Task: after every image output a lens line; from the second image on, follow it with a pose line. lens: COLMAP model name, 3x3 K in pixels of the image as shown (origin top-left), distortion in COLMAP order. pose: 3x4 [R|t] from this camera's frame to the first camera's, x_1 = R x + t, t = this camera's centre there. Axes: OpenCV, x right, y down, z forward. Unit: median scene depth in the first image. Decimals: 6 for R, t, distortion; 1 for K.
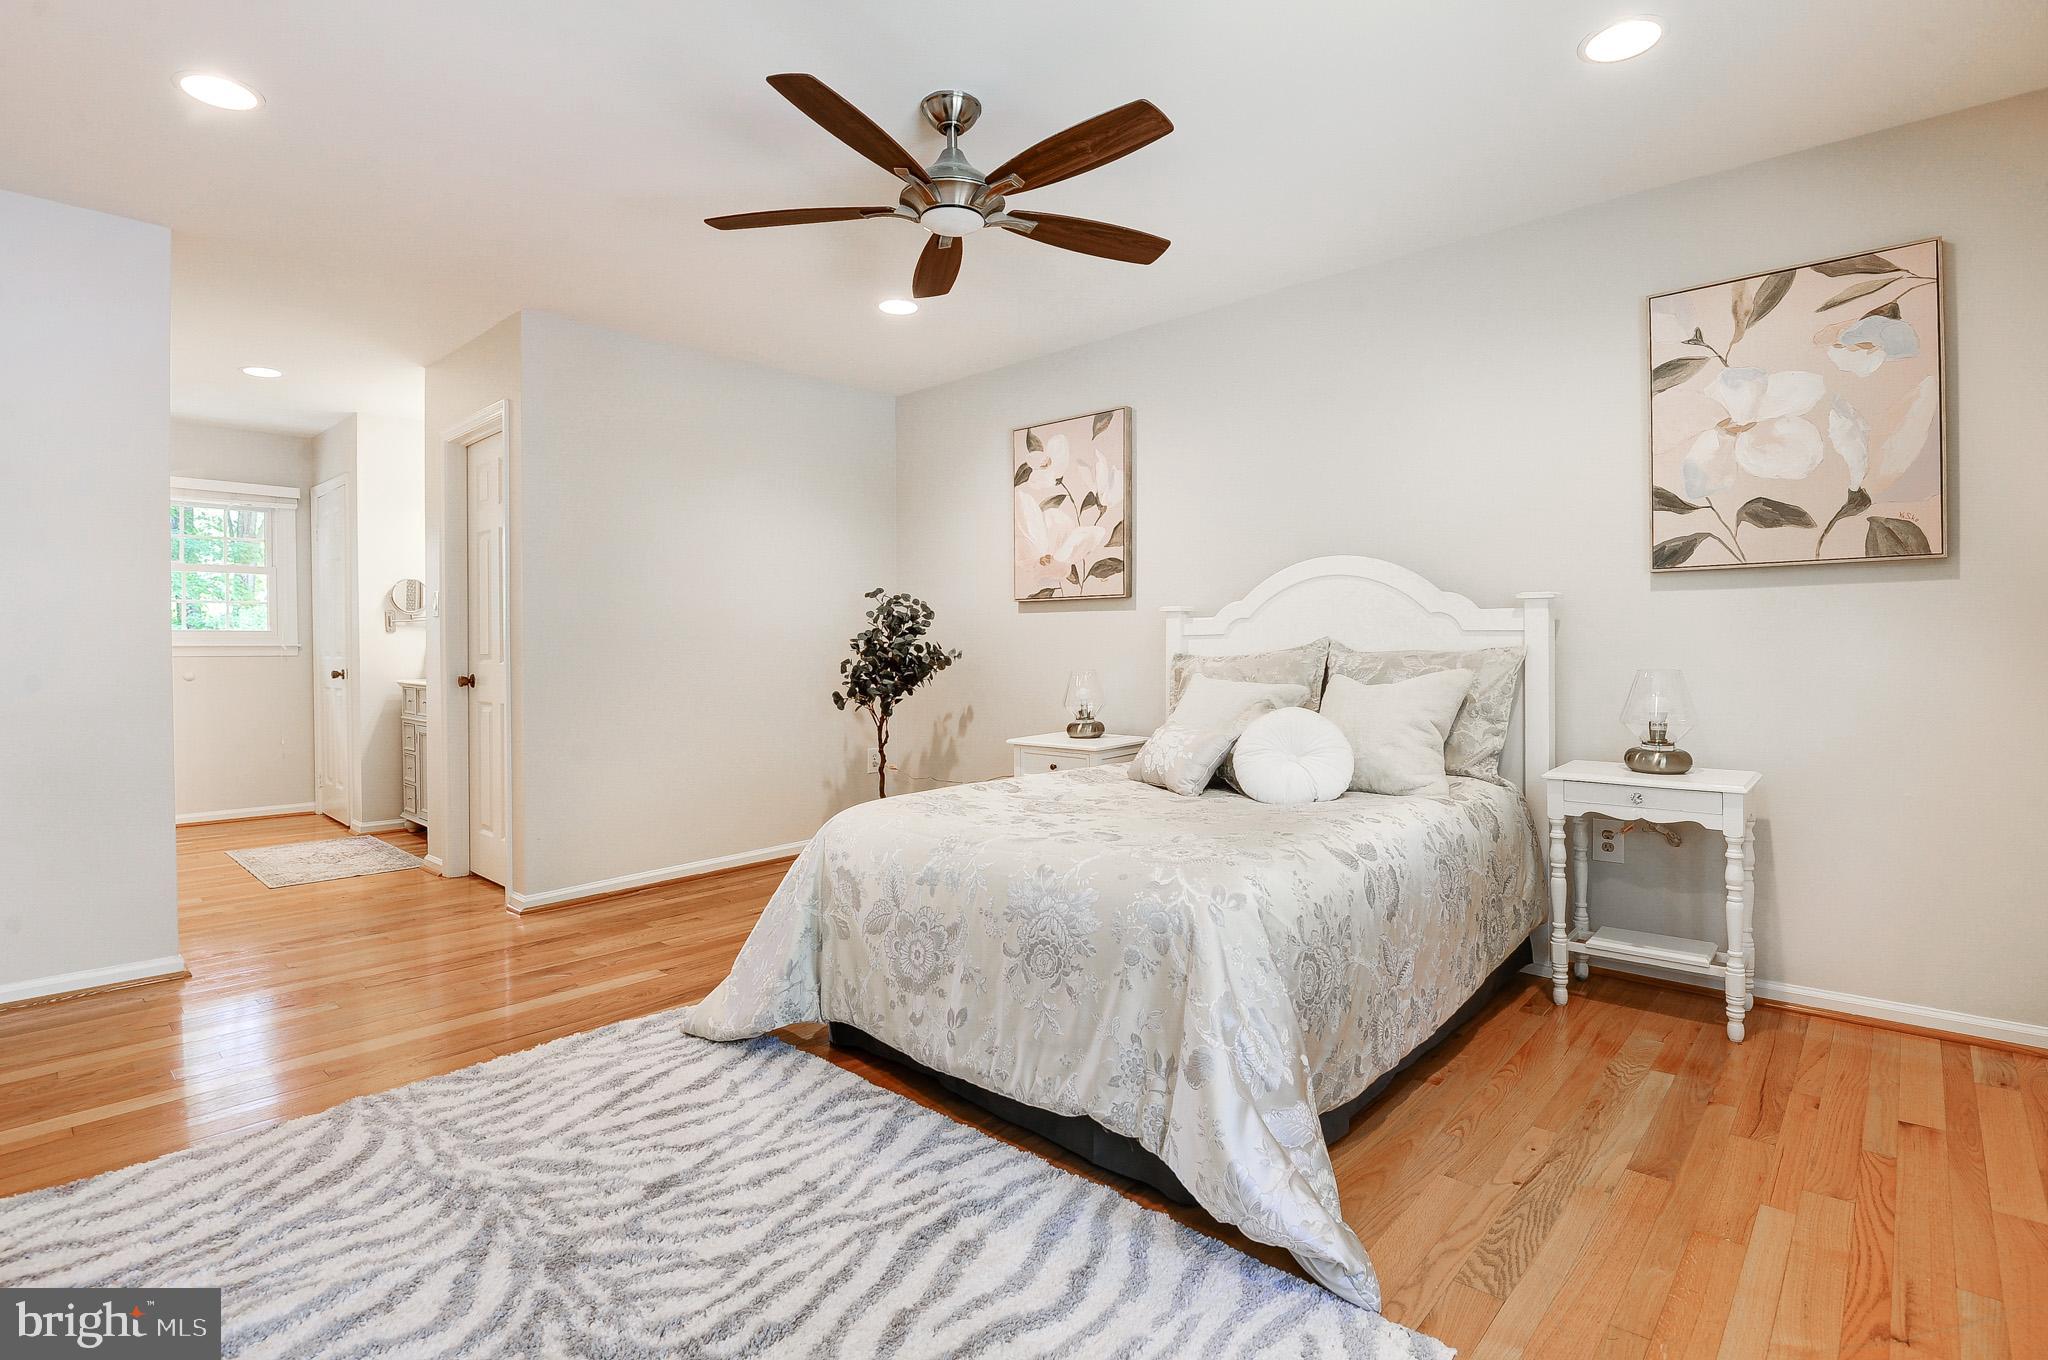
lens RADIAL K [[986.2, 0, 1020.5], [0, 986.2, 648.9], [0, 0, 1]] dist [-0.004062, -0.014212]
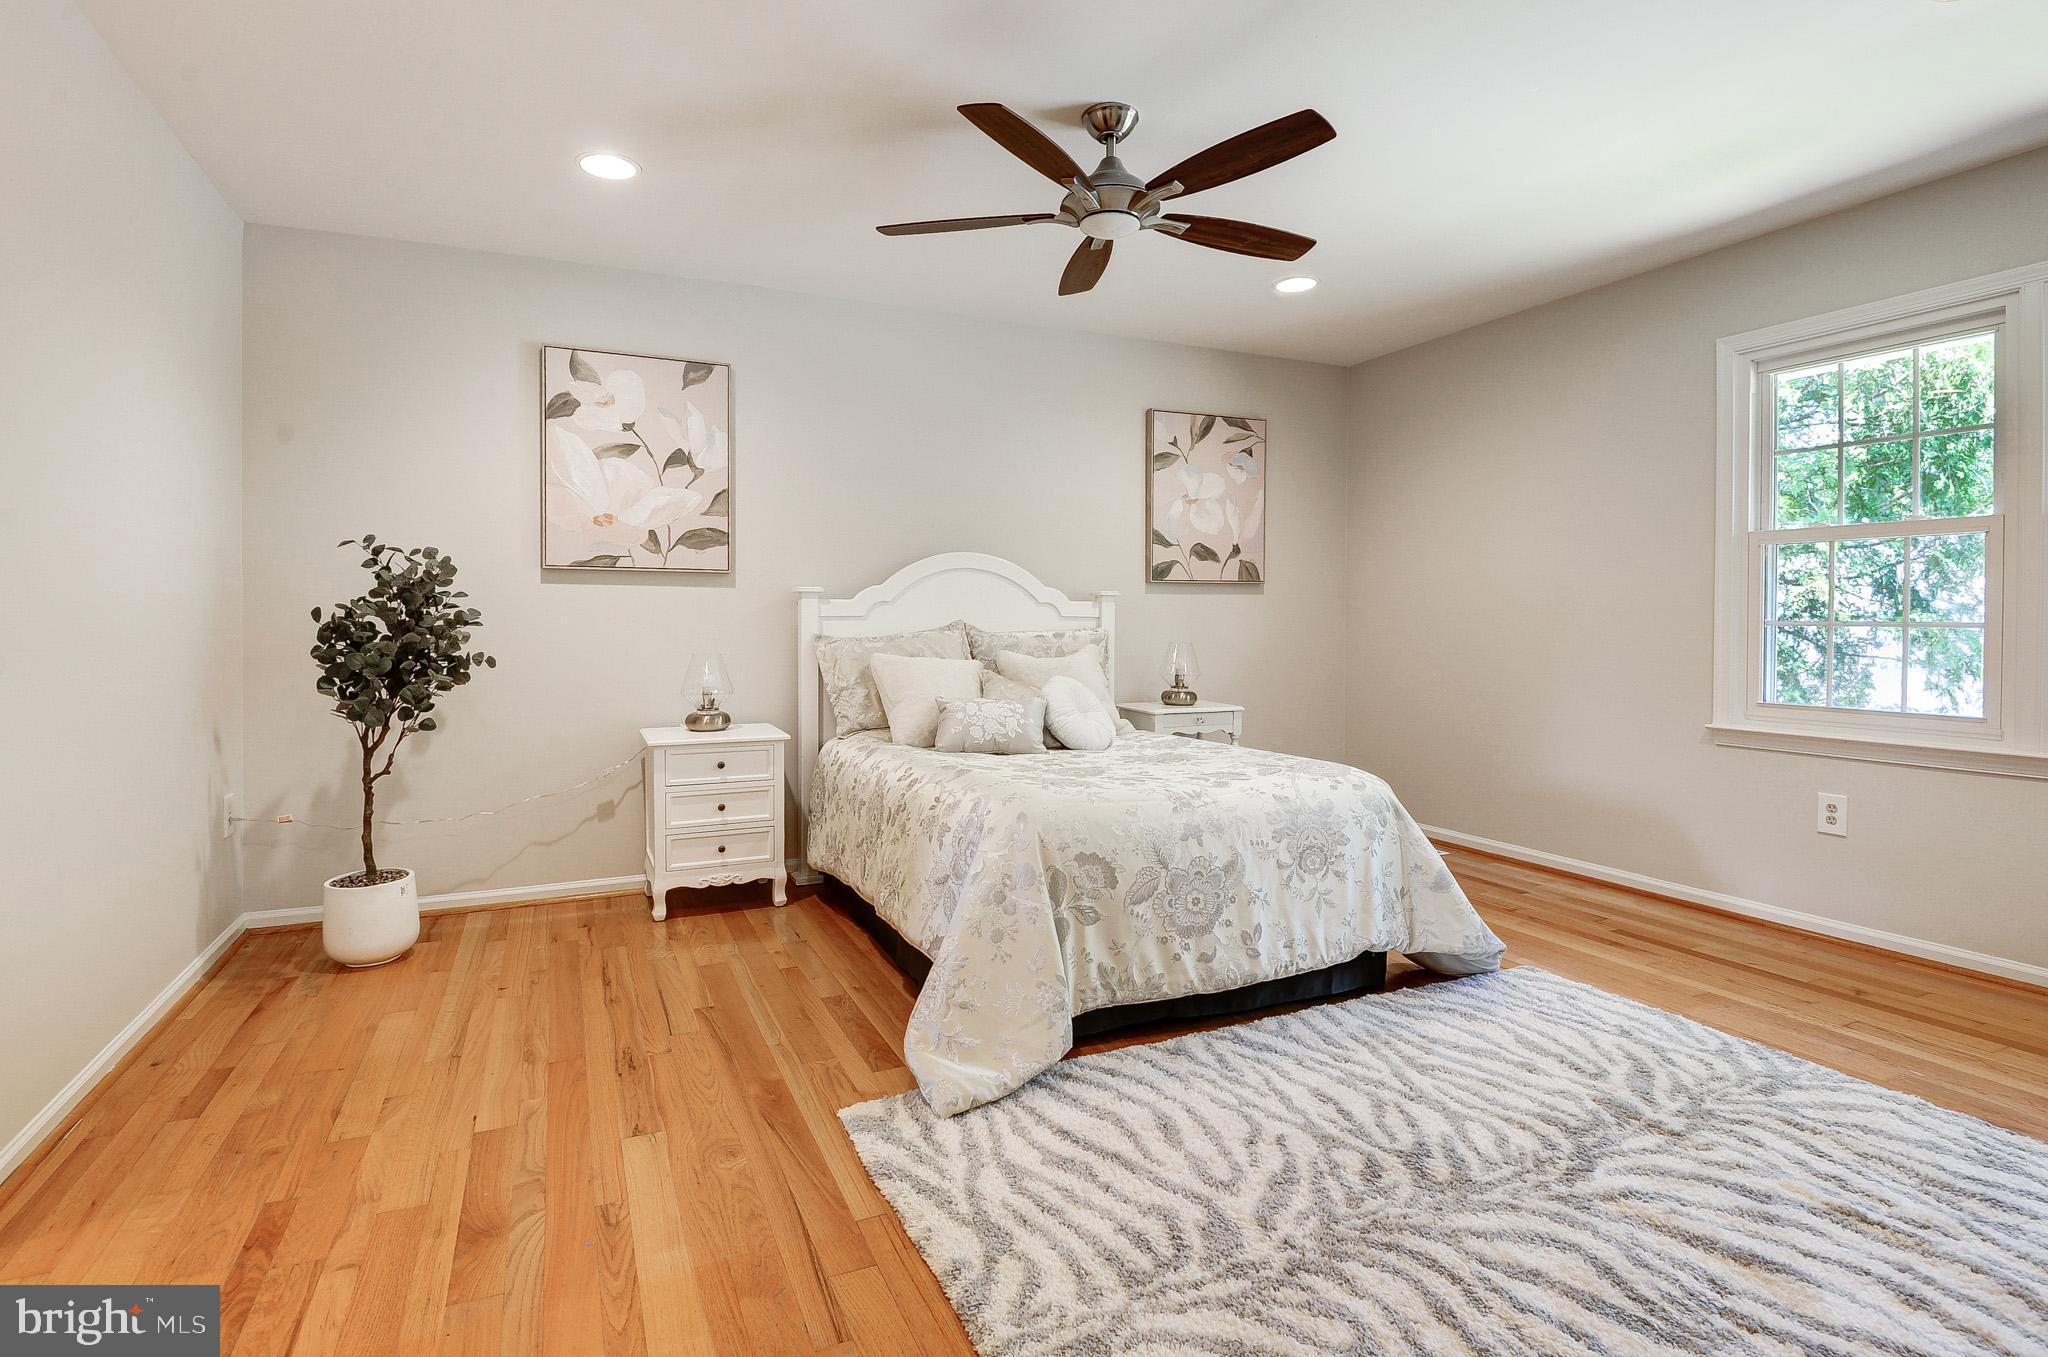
lens RADIAL K [[986.2, 0, 1030.4], [0, 986.2, 644.6], [0, 0, 1]] dist [-0.004062, -0.014212]
pose [[0.385876, -0.010263, 0.922494, -1.023467], [0.000690, 0.999941, 0.010836, 0.006631], [-0.922550, -0.003545, 0.385860, 0.634229]]
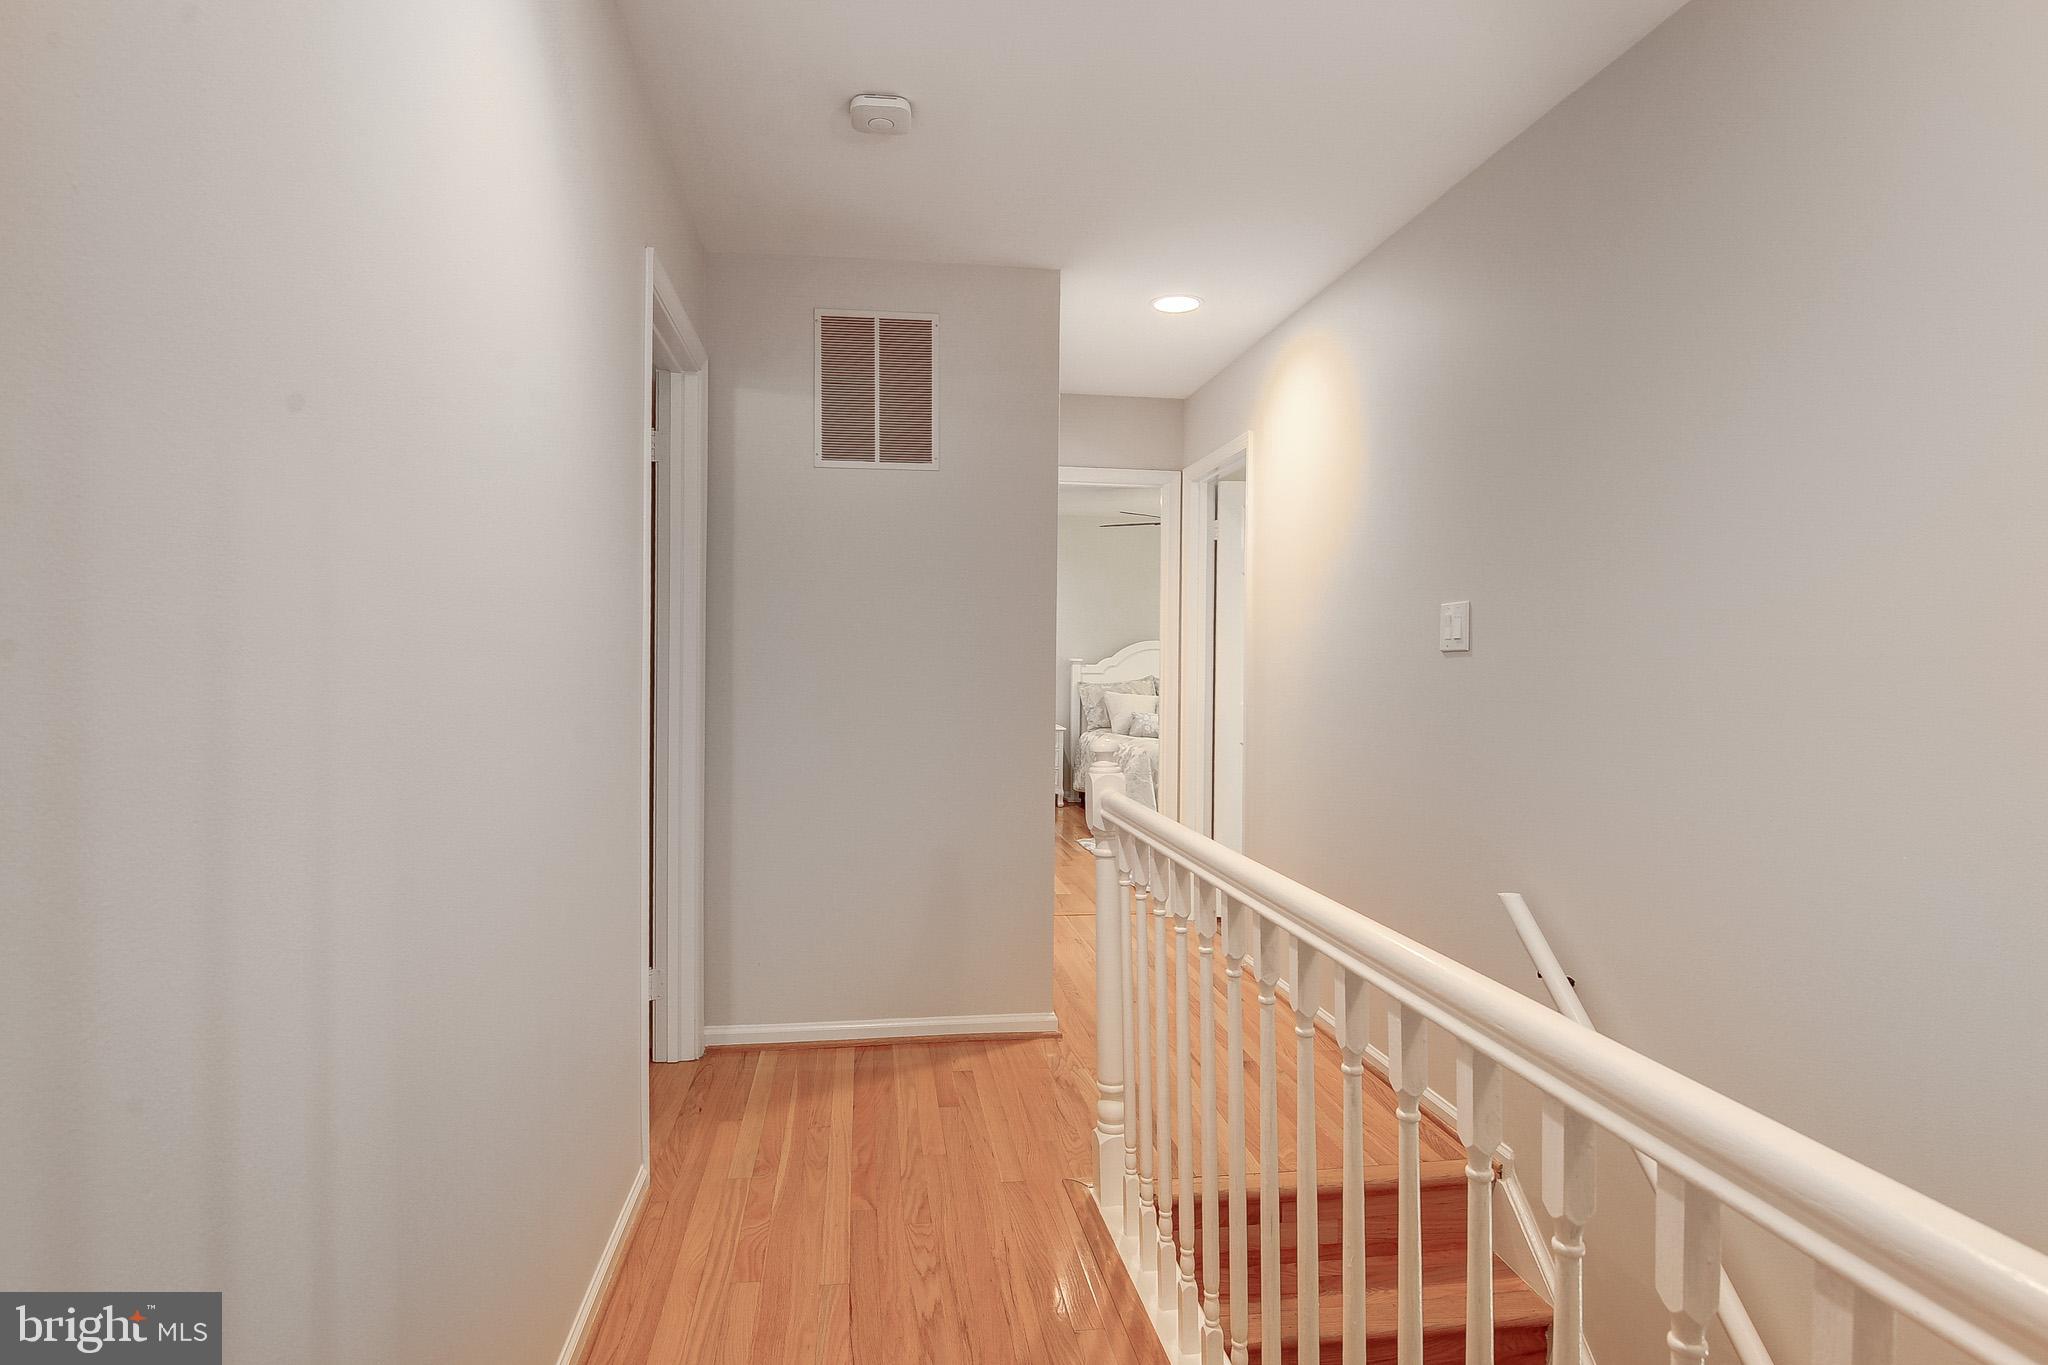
lens RADIAL K [[986.2, 0, 1024.2], [0, 986.2, 670.6], [0, 0, 1]] dist [-0.004062, -0.014212]
pose [[0.636784, 0.007670, 0.771004, -2.265101], [-0.006942, 0.999967, -0.004214, -0.014933], [-0.771011, -0.002669, 0.636816, -0.327215]]
